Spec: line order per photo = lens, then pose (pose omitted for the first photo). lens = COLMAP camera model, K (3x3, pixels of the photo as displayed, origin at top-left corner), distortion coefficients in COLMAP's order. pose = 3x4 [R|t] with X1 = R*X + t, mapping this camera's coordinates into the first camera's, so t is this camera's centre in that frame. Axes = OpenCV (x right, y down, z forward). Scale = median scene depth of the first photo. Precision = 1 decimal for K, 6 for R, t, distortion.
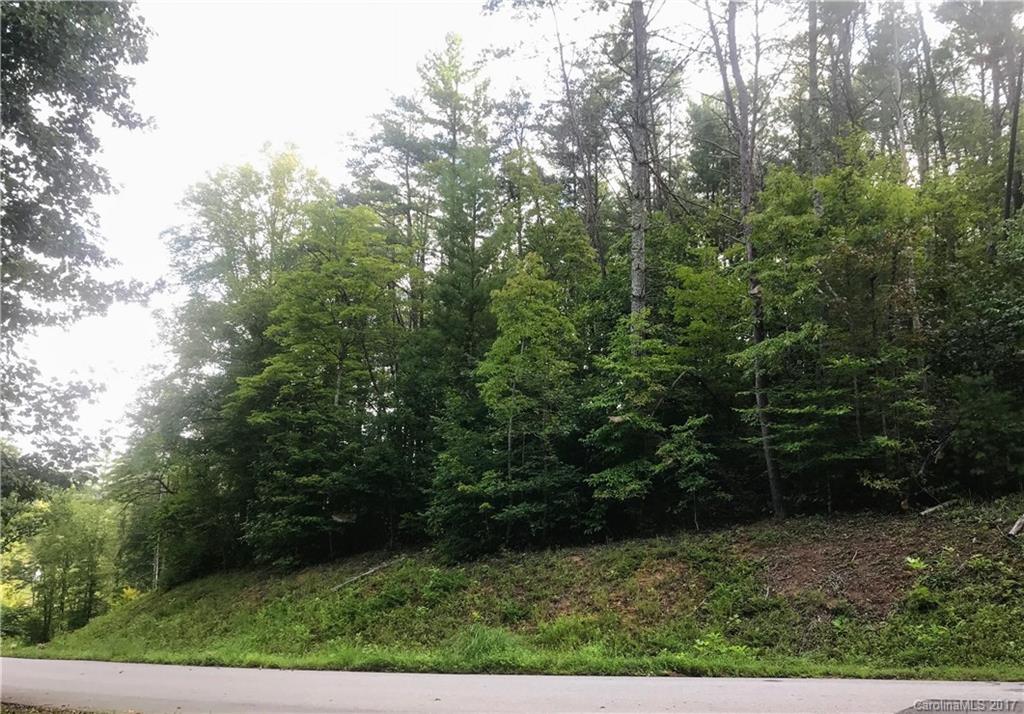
lens RADIAL K [[848.9, 0, 529.3], [0, 848.9, 370.9], [0, 0, 1]] dist [0.013201, -0.000975]
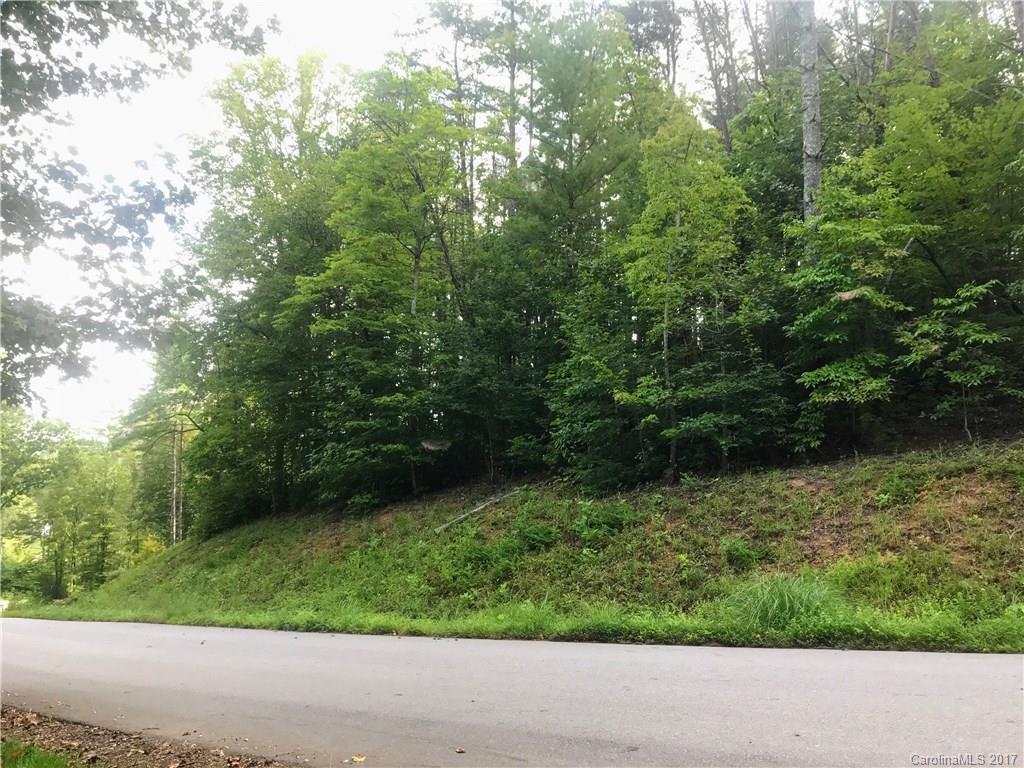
lens RADIAL K [[842.7, 0, 518.3], [0, 842.7, 376.3], [0, 0, 1]] dist [0.073066, -0.086235]
pose [[0.999862, -0.014815, -0.007501, -0.128702], [0.015257, 0.997912, 0.062753, 0.055745], [0.006556, -0.062859, 0.998001, 0.189230]]
